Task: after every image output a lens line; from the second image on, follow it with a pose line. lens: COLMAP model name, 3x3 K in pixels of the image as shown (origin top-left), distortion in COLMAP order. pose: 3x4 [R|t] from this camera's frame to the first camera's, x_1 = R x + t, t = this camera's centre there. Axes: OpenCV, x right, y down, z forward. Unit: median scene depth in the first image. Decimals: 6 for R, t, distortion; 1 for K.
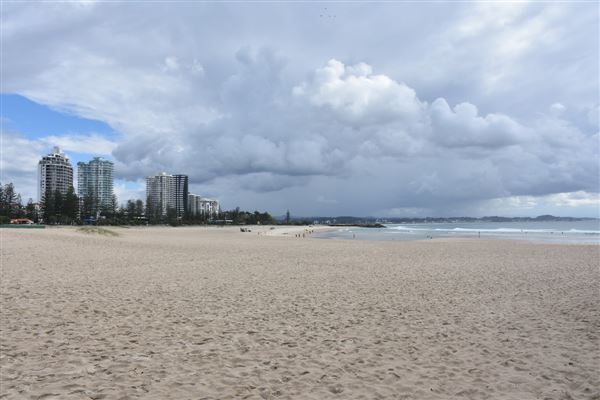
lens RADIAL K [[468.4, 0, 300.3], [0, 468.4, 212.2], [0, 0, 1]] dist [-0.167998, 0.115467]
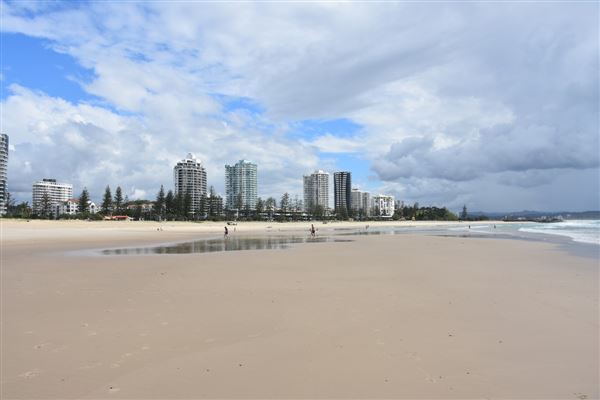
lens RADIAL K [[468.4, 0, 300.3], [0, 468.4, 212.2], [0, 0, 1]] dist [-0.167998, 0.115467]
pose [[0.868811, -0.015116, -0.494913, 0.181197], [0.017095, 0.999854, -0.000527, 0.006775], [0.494849, -0.008002, 0.868942, 0.068553]]
